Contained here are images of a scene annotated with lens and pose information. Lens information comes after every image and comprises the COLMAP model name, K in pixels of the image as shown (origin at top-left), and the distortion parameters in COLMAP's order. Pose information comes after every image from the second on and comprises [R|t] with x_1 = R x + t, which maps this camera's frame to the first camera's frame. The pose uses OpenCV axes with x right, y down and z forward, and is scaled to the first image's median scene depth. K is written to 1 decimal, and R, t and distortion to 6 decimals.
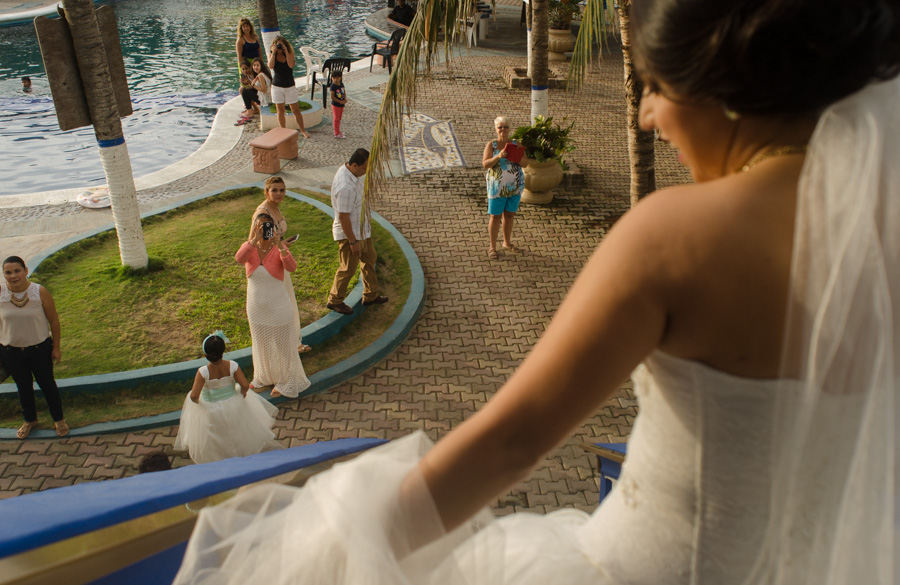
lens RADIAL K [[960.6, 0, 450.2], [0, 960.6, 292.1], [0, 0, 1]] dist [-0.003315, 0.000000]
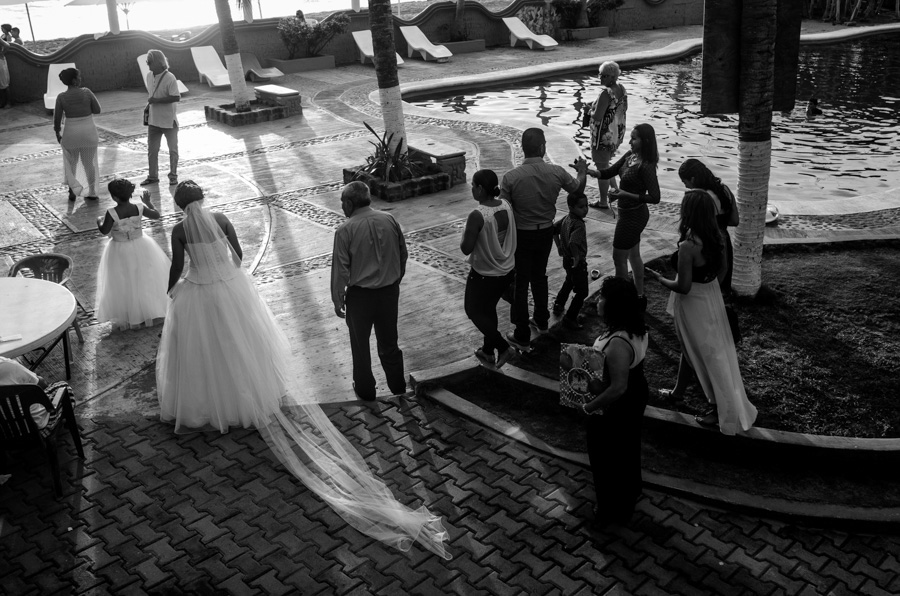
lens RADIAL K [[924.9, 0, 450.1], [0, 924.9, 299.0], [0, 0, 1]] dist [-0.061677, 0.000000]
pose [[0.680553, 0.266130, -0.682658, 0.038955], [-0.291808, 0.953071, 0.080640, -0.013296], [0.672083, 0.144326, 0.726275, 0.289349]]
